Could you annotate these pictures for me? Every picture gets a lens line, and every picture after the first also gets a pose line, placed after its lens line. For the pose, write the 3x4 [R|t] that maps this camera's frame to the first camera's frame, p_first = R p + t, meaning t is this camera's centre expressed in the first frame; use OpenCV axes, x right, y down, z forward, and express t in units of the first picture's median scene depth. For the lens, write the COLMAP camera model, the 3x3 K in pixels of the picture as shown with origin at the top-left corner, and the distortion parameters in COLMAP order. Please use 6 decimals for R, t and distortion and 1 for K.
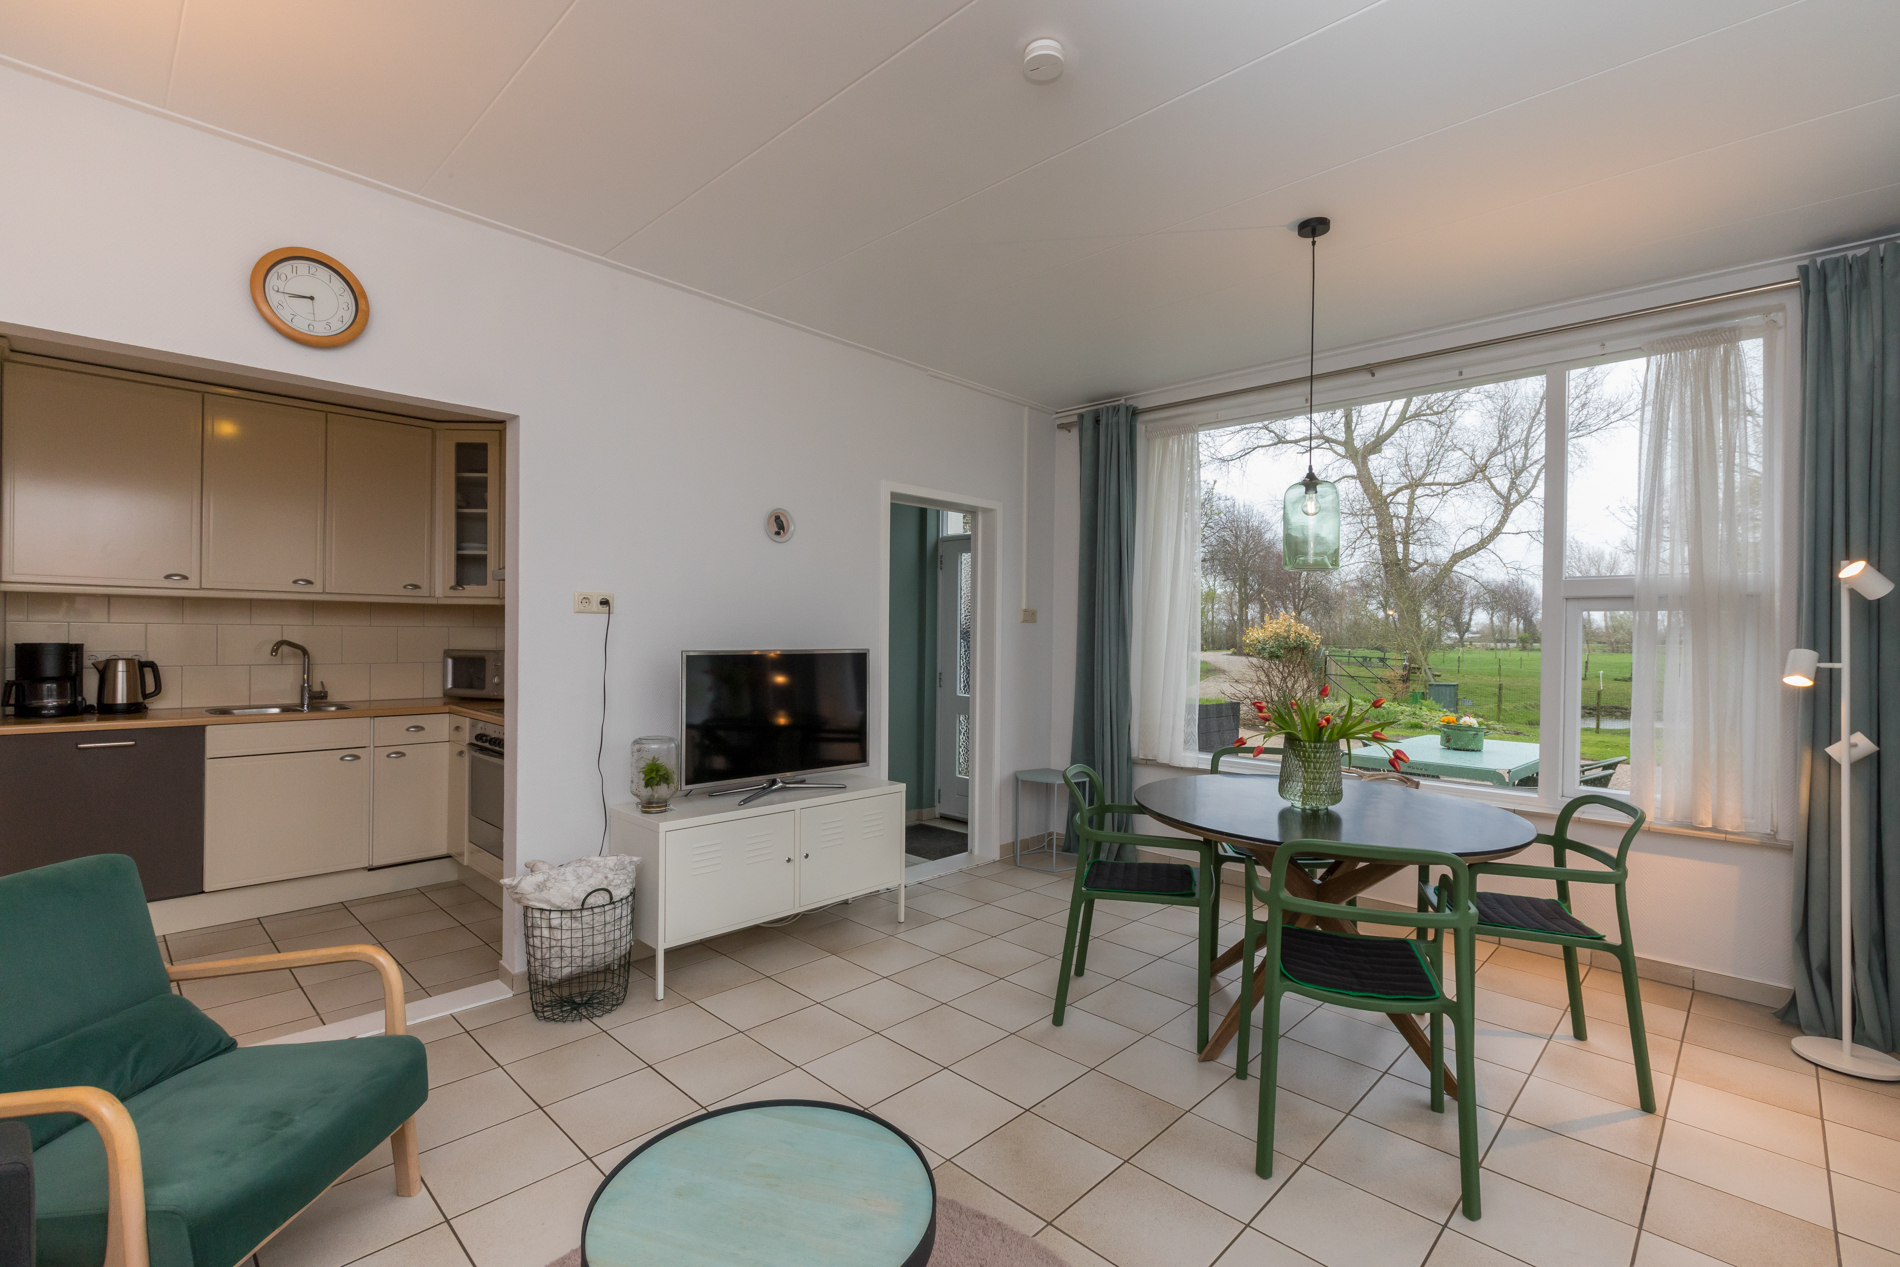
lens RADIAL K [[861.9, 0, 951.1], [0, 861.9, 635.6], [0, 0, 1]] dist [0.005364, -0.000730]
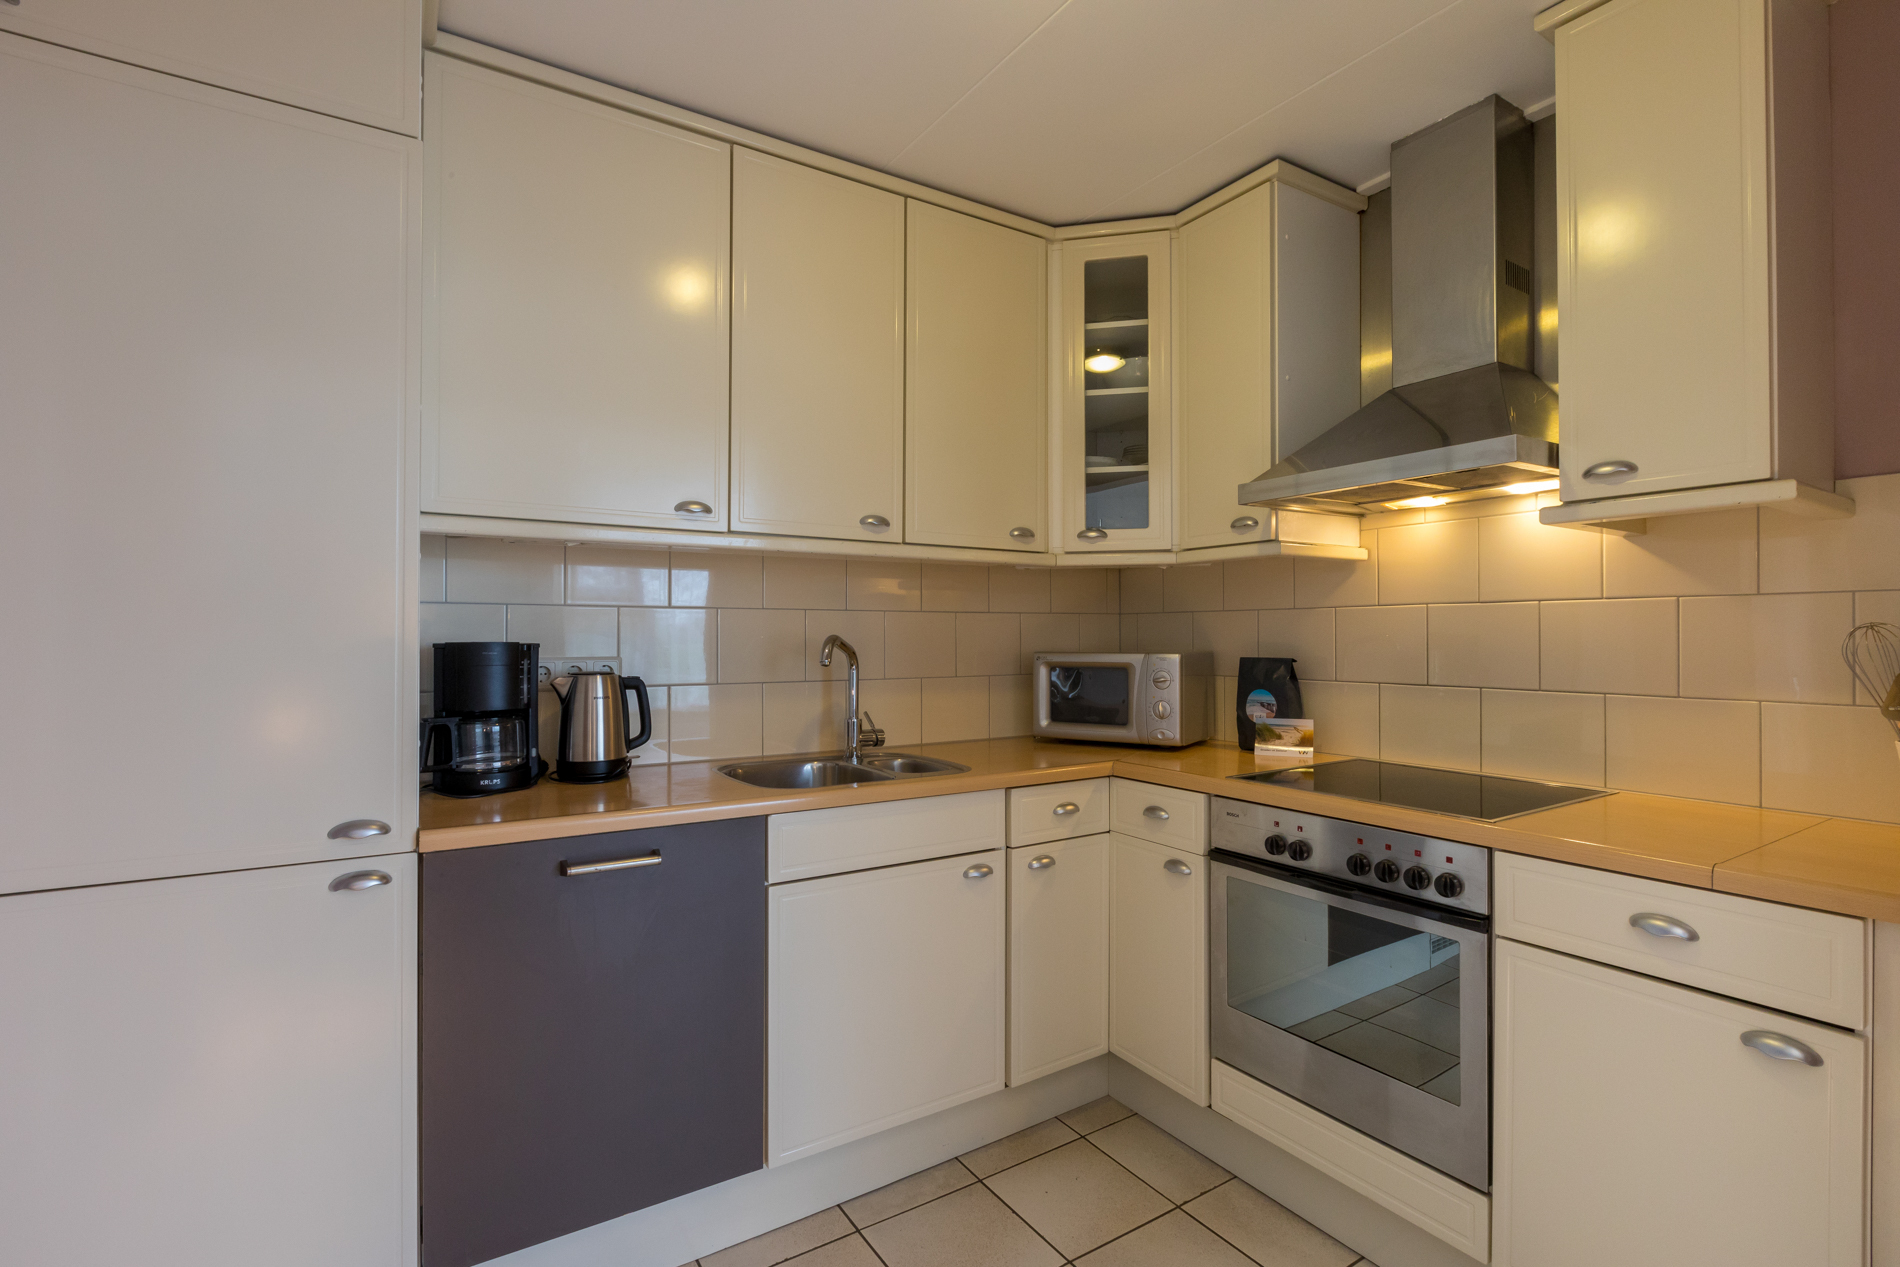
lens RADIAL K [[897.5, 0, 951.6], [0, 897.5, 625.3], [0, 0, 1]] dist [-0.002587, 0.000002]
pose [[0.975051, -0.011717, -0.221671, -0.624790], [0.009520, 0.999894, -0.010977, 0.006657], [0.221777, 0.008593, 0.975060, 0.519764]]
